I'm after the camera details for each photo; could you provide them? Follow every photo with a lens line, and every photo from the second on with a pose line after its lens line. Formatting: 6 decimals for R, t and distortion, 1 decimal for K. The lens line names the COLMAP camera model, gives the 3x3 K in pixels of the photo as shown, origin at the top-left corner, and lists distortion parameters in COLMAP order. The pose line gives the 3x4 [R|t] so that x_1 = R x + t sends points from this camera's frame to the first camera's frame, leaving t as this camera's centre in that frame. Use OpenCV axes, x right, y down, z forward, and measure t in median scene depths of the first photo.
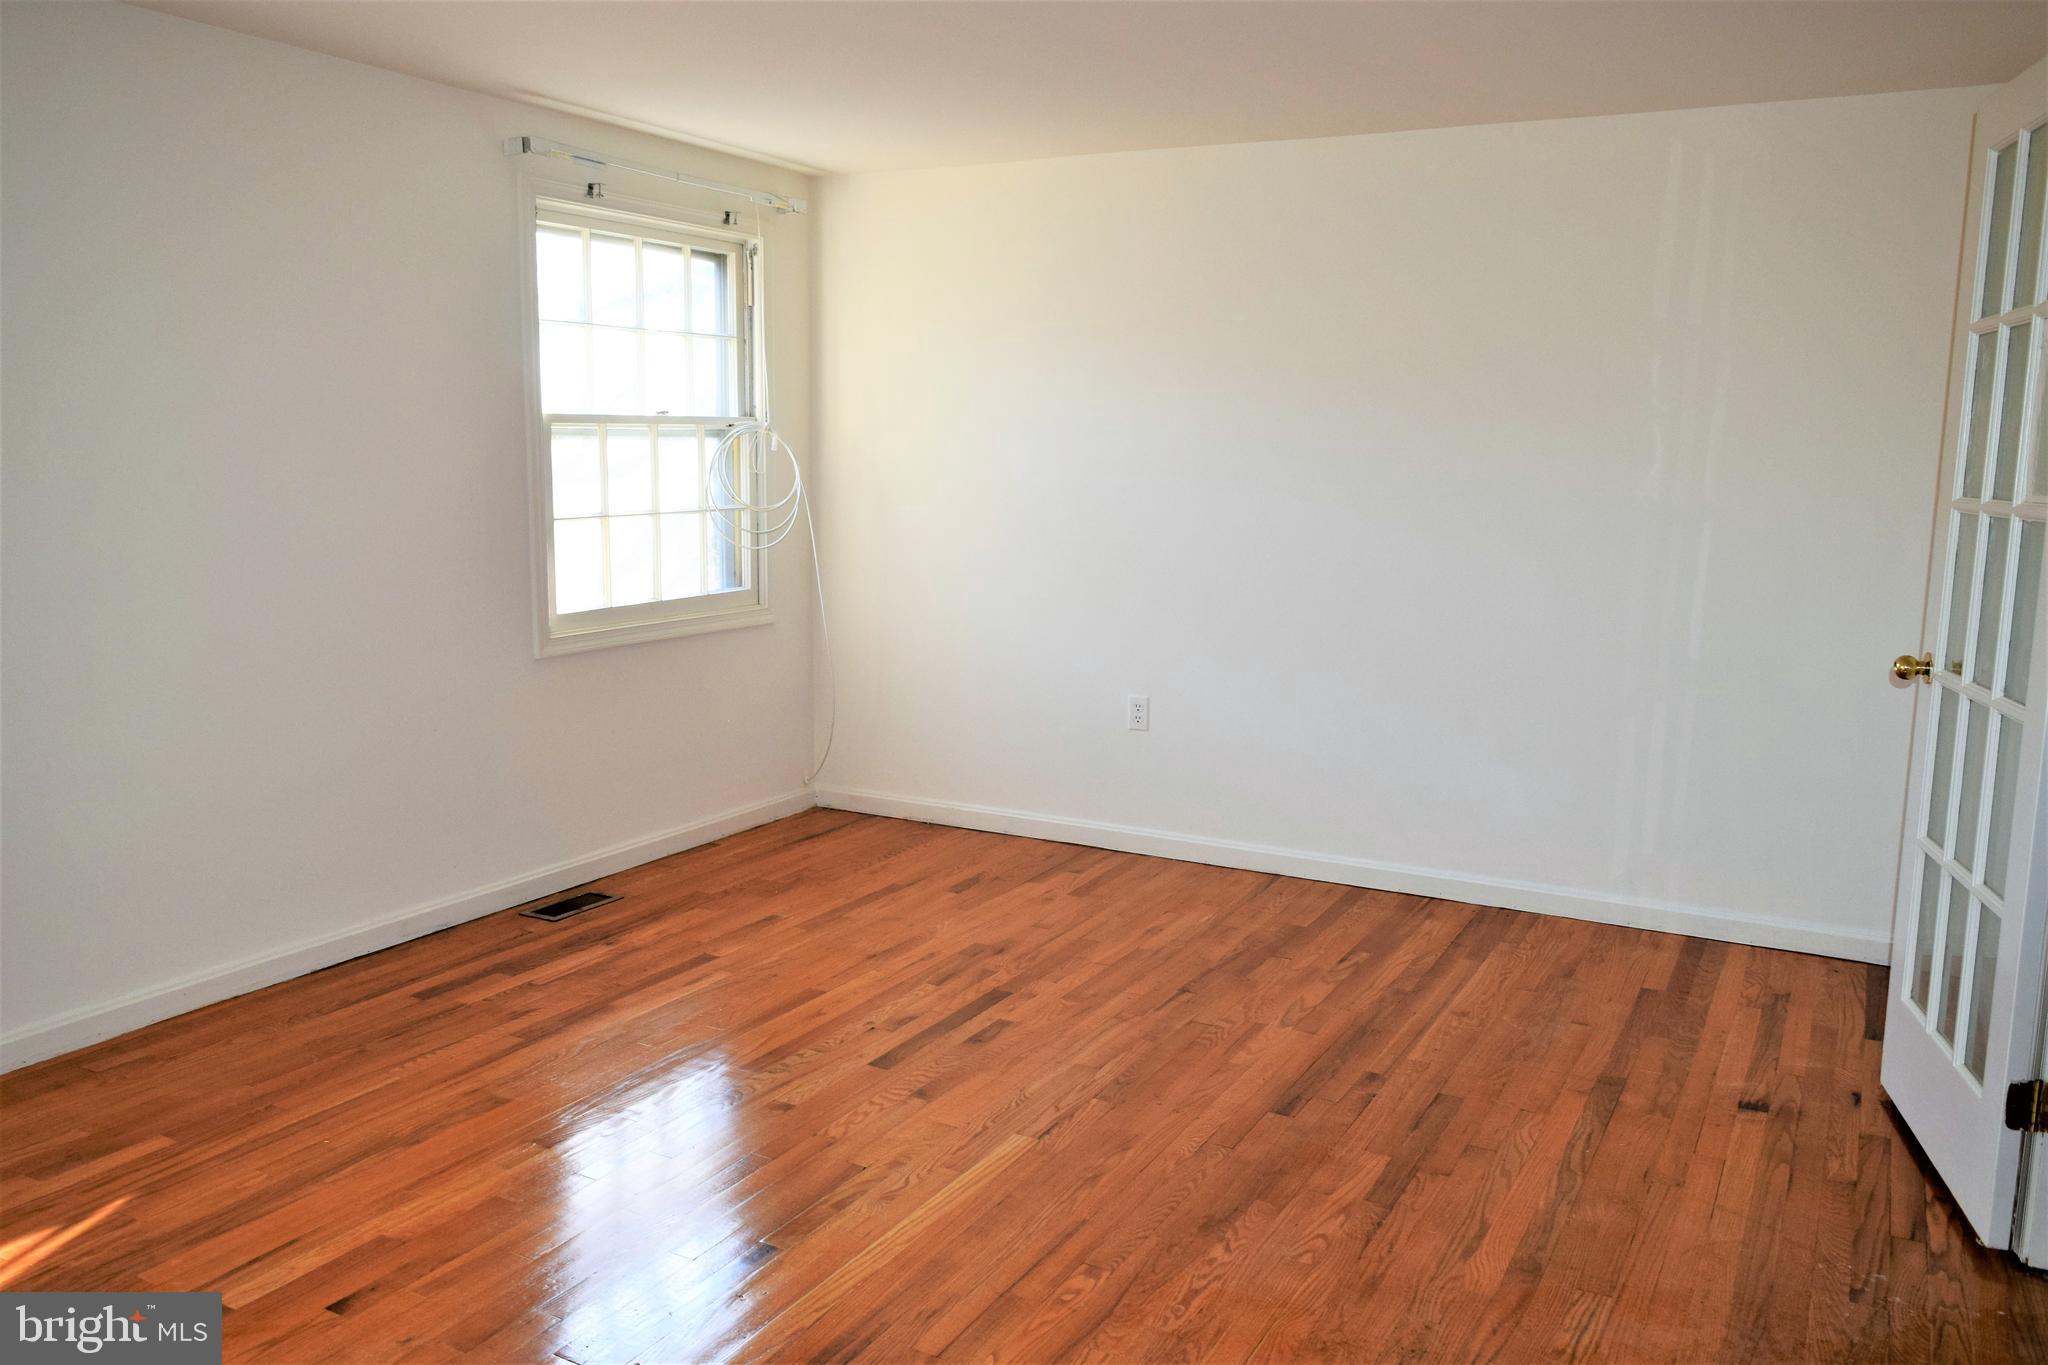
lens RADIAL K [[1579.2, 0, 1012.6], [0, 1579.2, 681.2], [0, 0, 1]] dist [-0.024221, 0.015745]
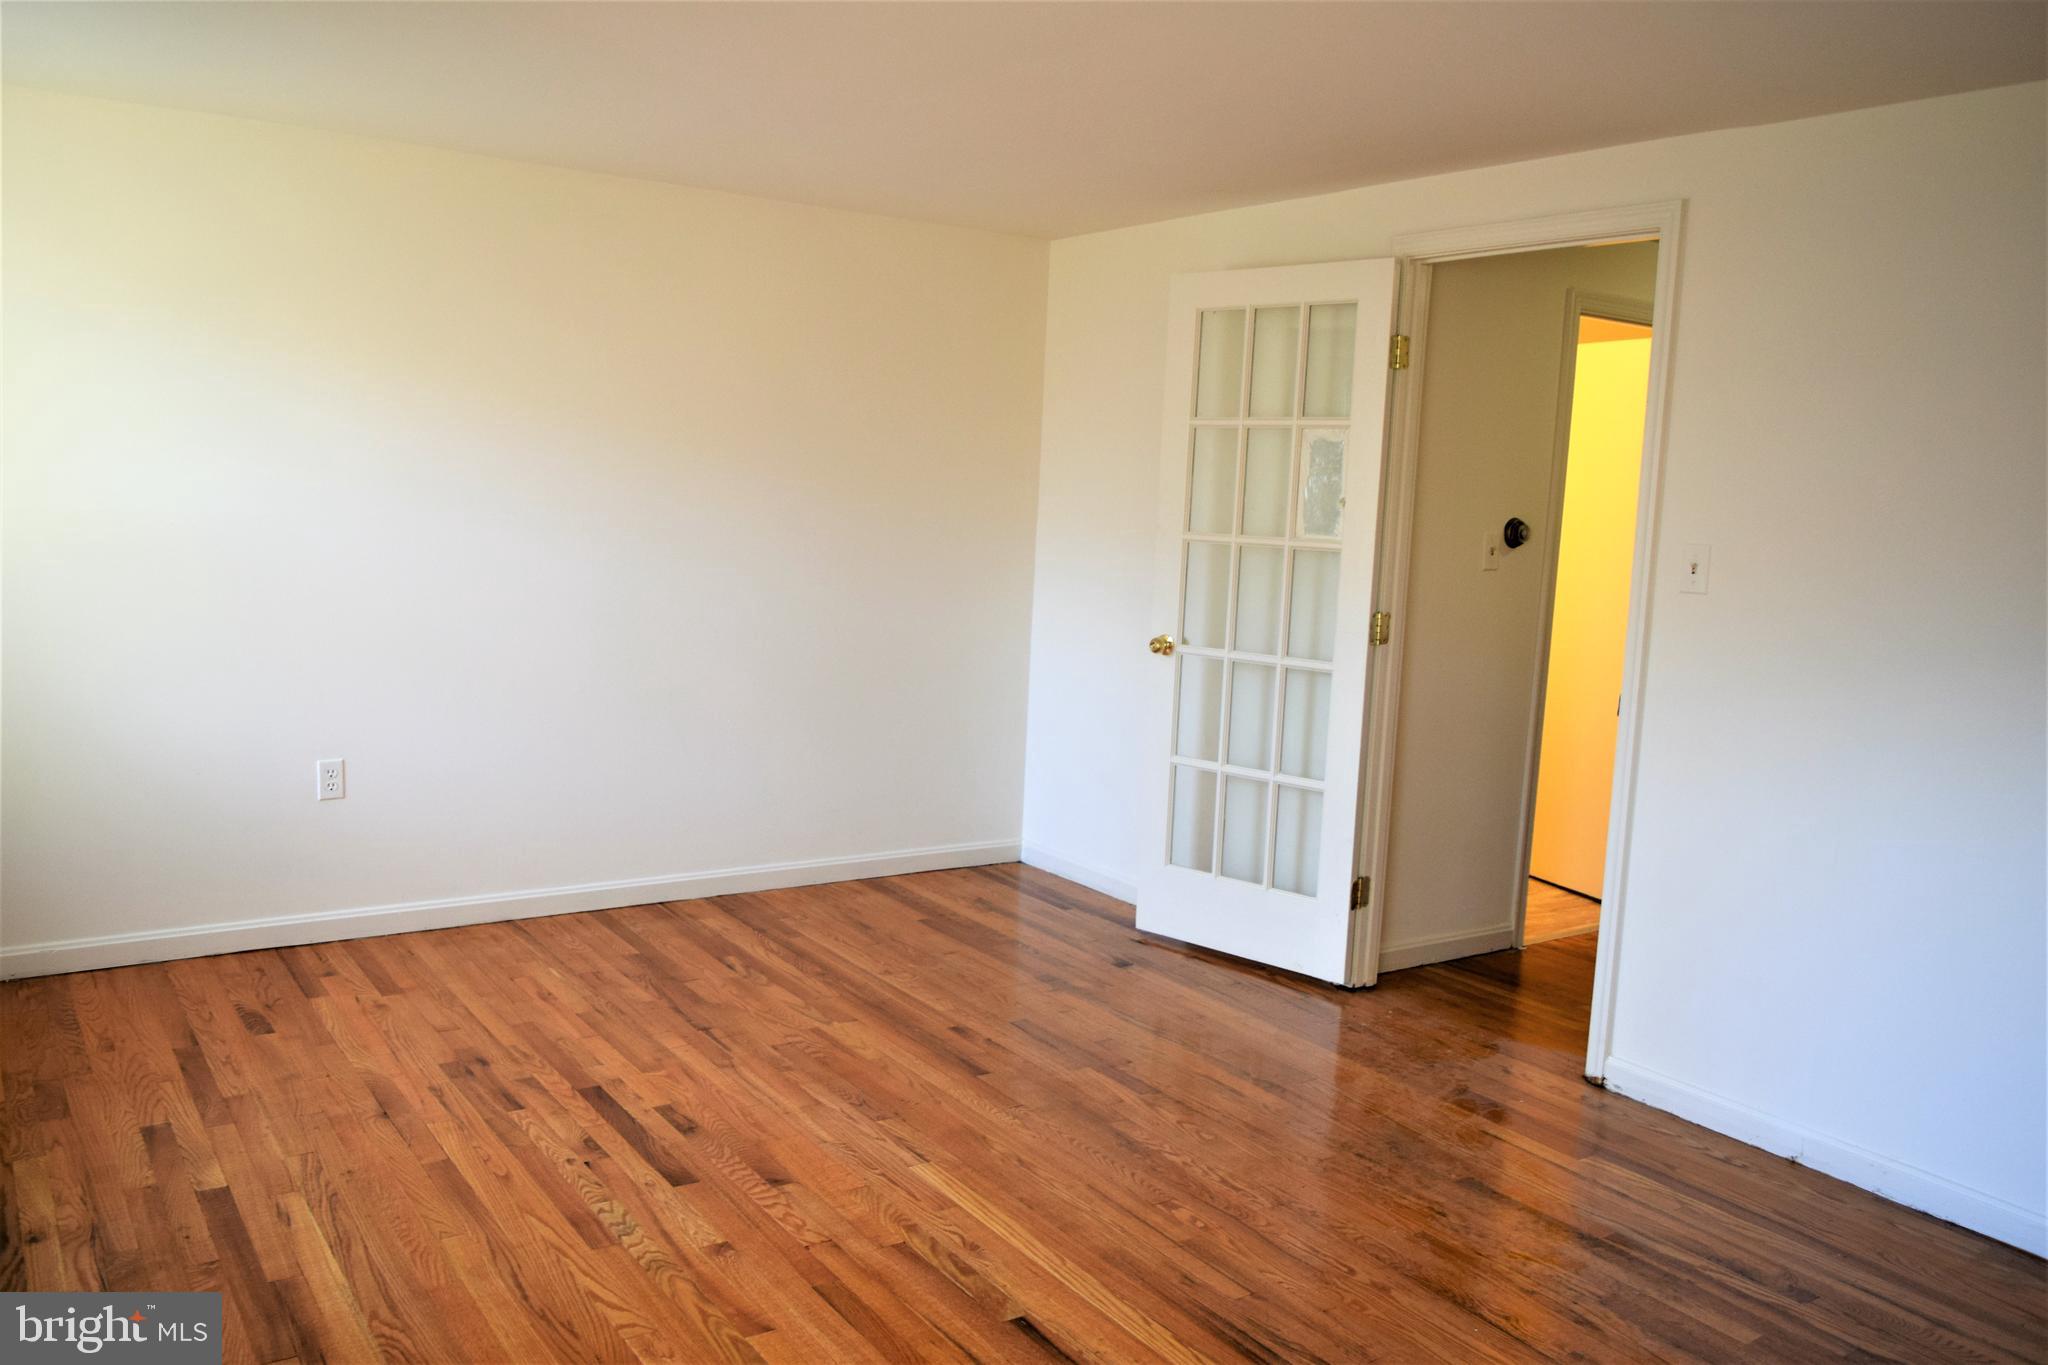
lens RADIAL K [[1579.2, 0, 1012.6], [0, 1579.2, 681.2], [0, 0, 1]] dist [-0.024221, 0.015745]
pose [[0.449984, -0.103990, 0.886962, -0.672478], [0.097318, 0.992992, 0.067049, -0.071963], [-0.887718, 0.056146, 0.456950, 0.357854]]
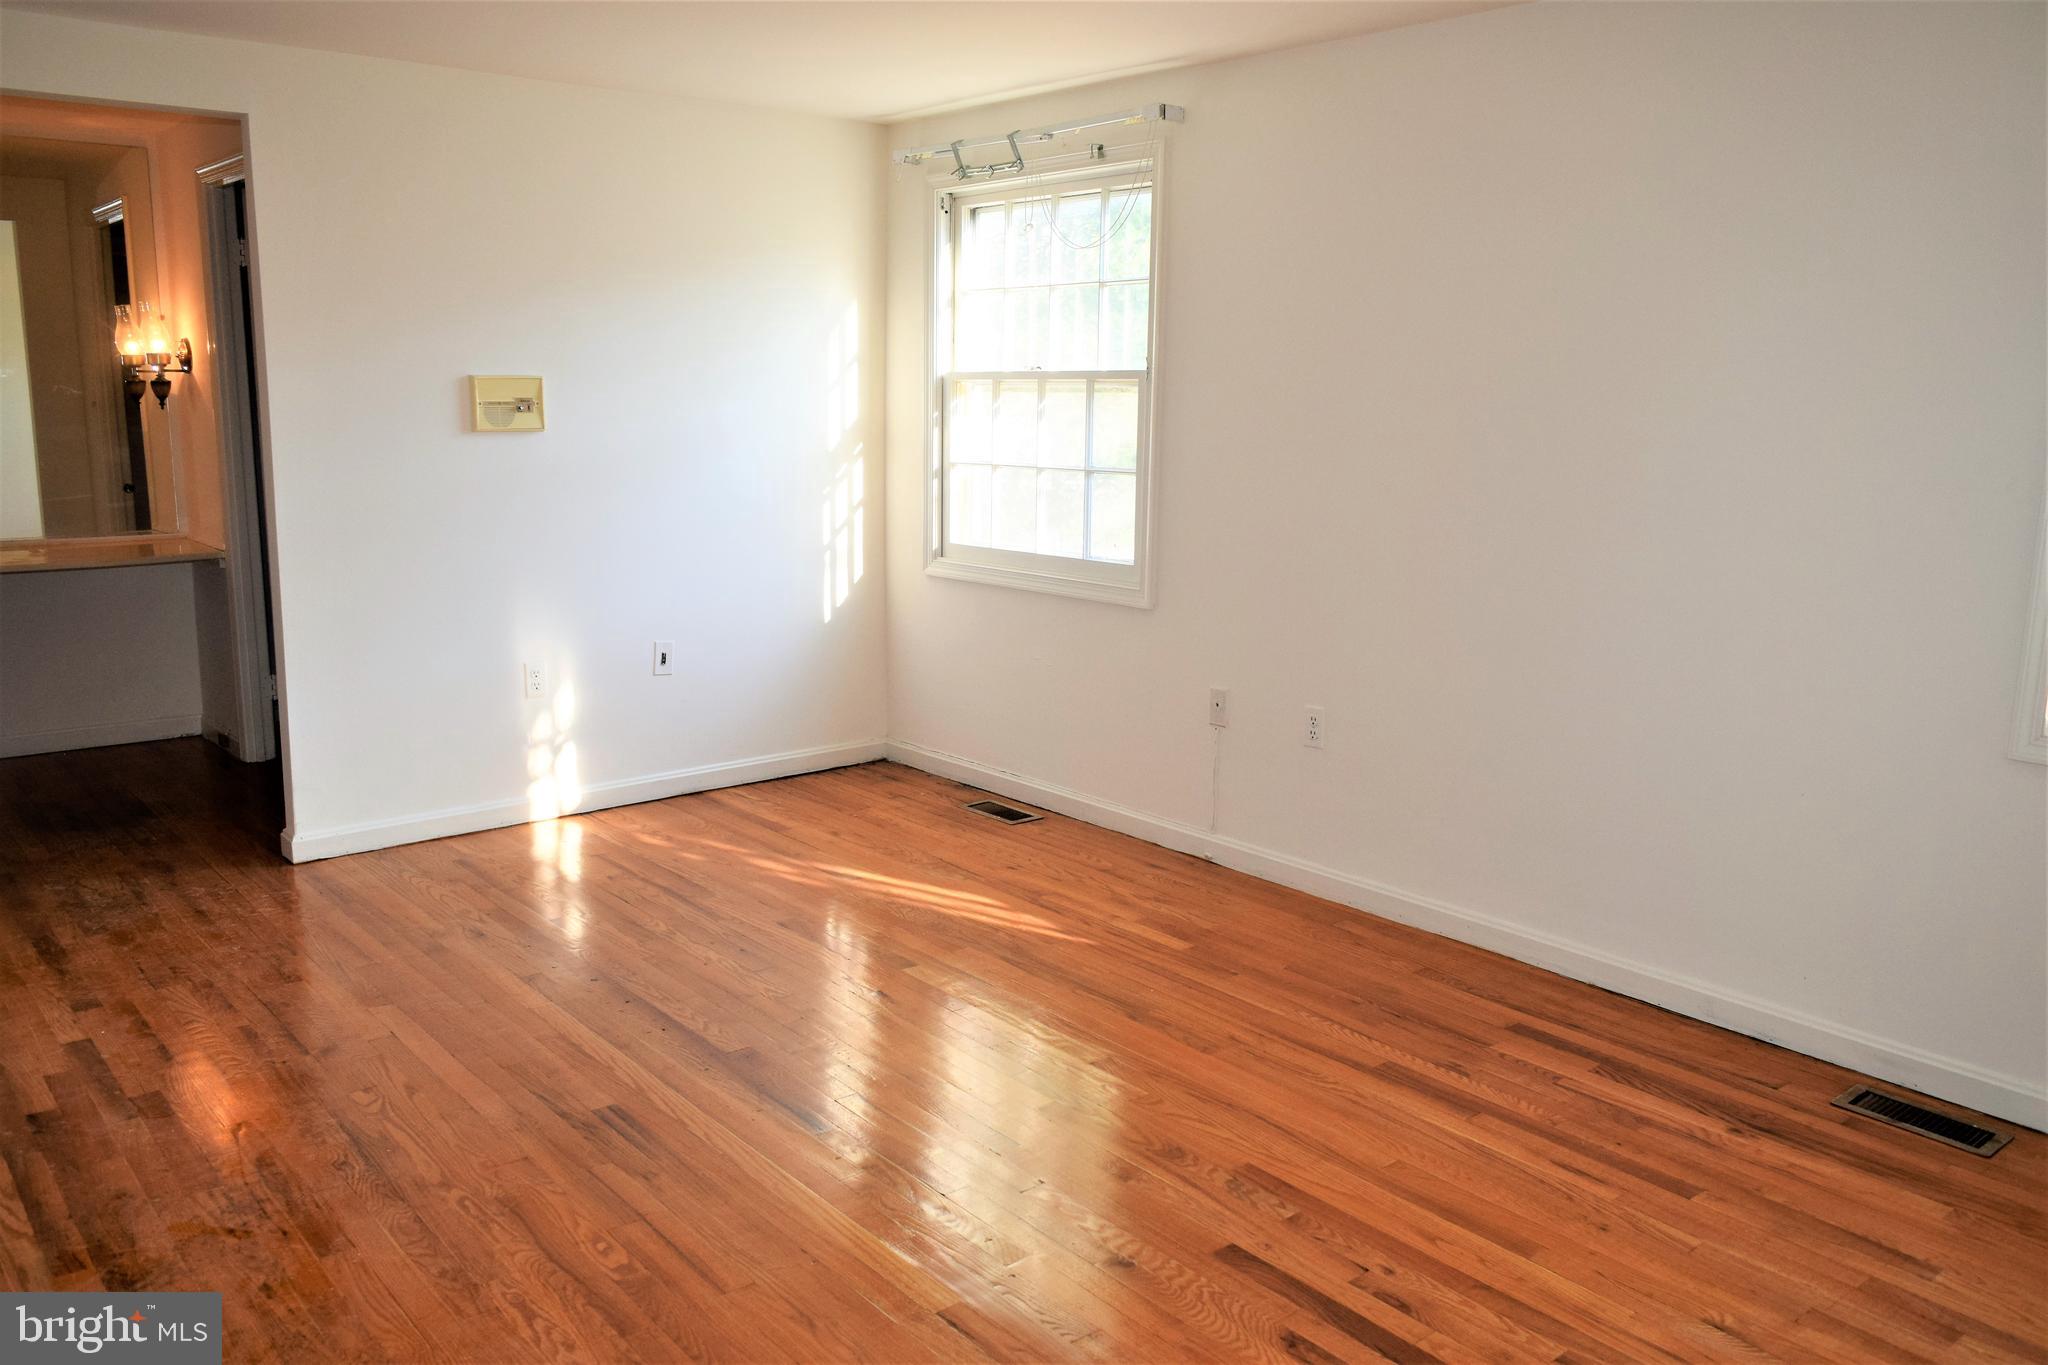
lens RADIAL K [[1579.2, 0, 1012.6], [0, 1579.2, 681.2], [0, 0, 1]] dist [-0.024221, 0.015745]
pose [[-0.364475, 0.149493, -0.919135, 0.518457], [-0.163960, 0.961308, 0.221369, -0.140820], [0.916665, 0.231385, -0.325862, 0.953502]]
